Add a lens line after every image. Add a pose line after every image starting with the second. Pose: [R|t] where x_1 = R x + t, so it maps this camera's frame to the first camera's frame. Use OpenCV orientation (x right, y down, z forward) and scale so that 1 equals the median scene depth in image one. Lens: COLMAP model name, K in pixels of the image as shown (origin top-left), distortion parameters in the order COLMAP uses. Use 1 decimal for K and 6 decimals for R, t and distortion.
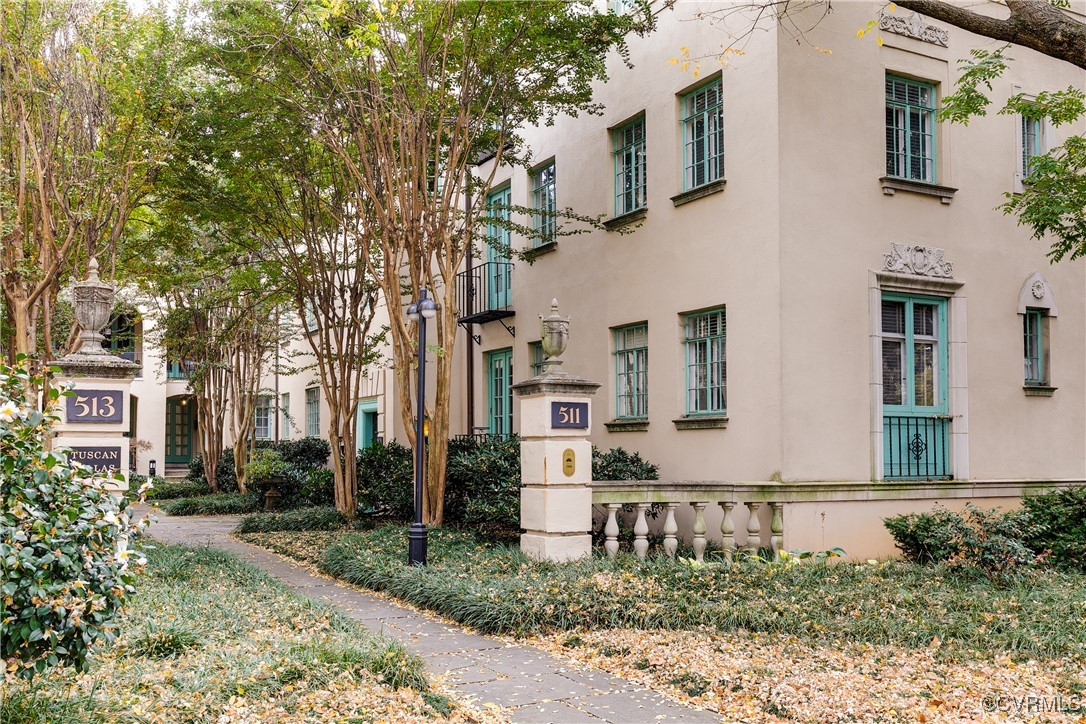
lens RADIAL K [[1052.9, 0, 543.0], [0, 1052.9, 362.0], [0, 0, 1]] dist [0.009498, 0.006508]
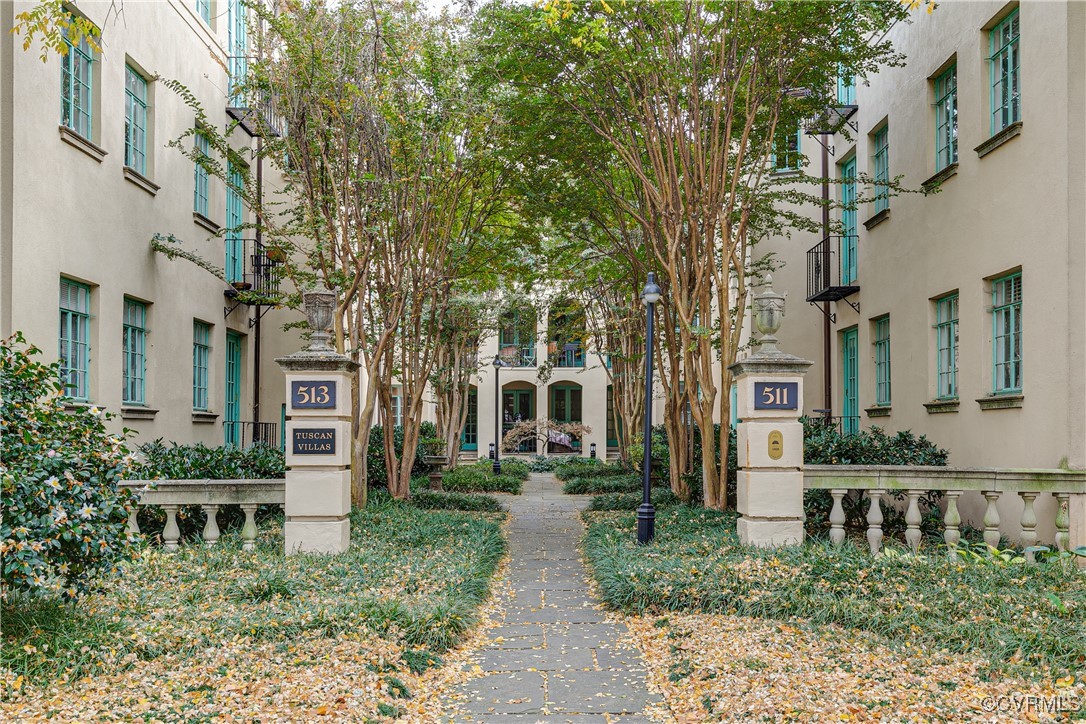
lens RADIAL K [[1063.8, 0, 543.8], [0, 1063.8, 379.6], [0, 0, 1]] dist [-0.003733, -0.007442]
pose [[0.885485, -0.023531, -0.464071, 0.228548], [0.037761, 0.999058, 0.021393, 0.005727], [0.463131, -0.036467, 0.885540, 0.037385]]
